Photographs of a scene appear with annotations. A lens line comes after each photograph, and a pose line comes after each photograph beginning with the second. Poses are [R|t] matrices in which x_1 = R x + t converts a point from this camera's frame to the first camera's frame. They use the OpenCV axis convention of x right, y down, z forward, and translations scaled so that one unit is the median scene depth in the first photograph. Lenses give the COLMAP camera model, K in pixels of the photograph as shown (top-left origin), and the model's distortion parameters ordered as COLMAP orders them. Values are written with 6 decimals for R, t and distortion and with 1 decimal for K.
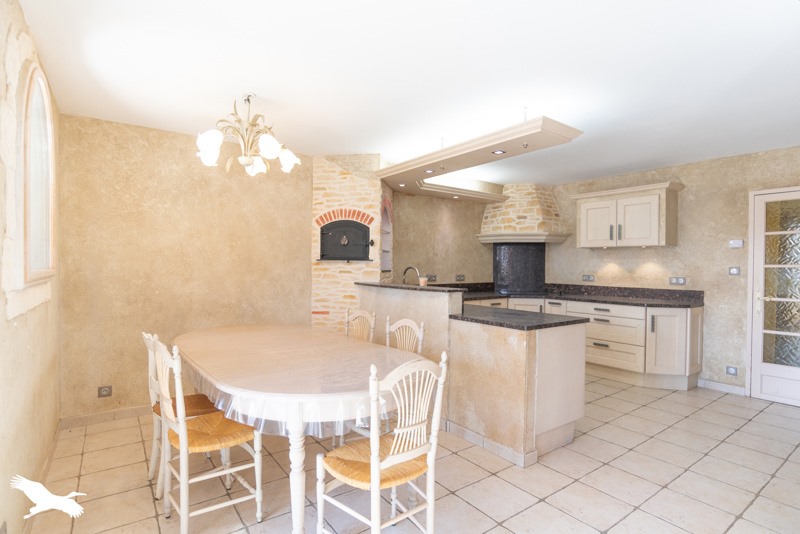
lens RADIAL K [[415.3, 0, 400.2], [0, 415.3, 268.5], [0, 0, 1]] dist [-0.000045, -0.000102]
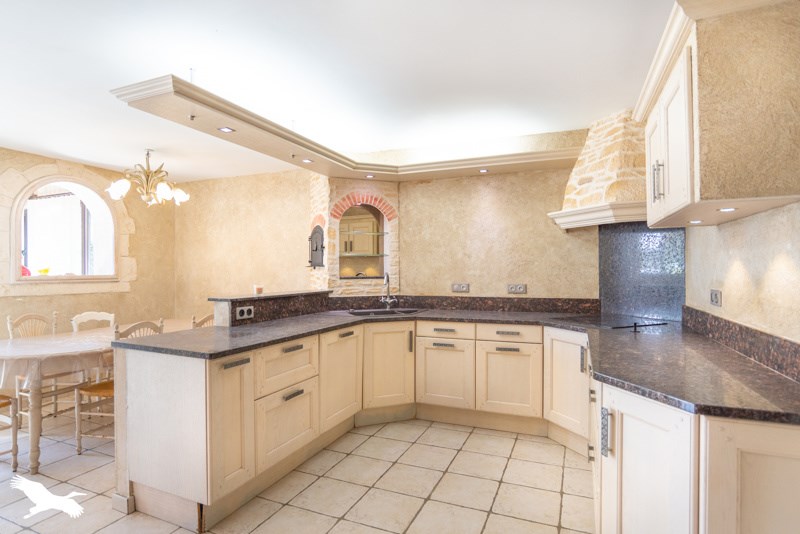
lens RADIAL K [[415.3, 0, 400.9], [0, 415.3, 269.8], [0, 0, 1]] dist [-0.000045, -0.000102]
pose [[0.519411, -0.009191, -0.854475, 0.639657], [0.001526, 0.999951, -0.009828, -0.001984], [0.854523, 0.003801, 0.519399, 0.521932]]
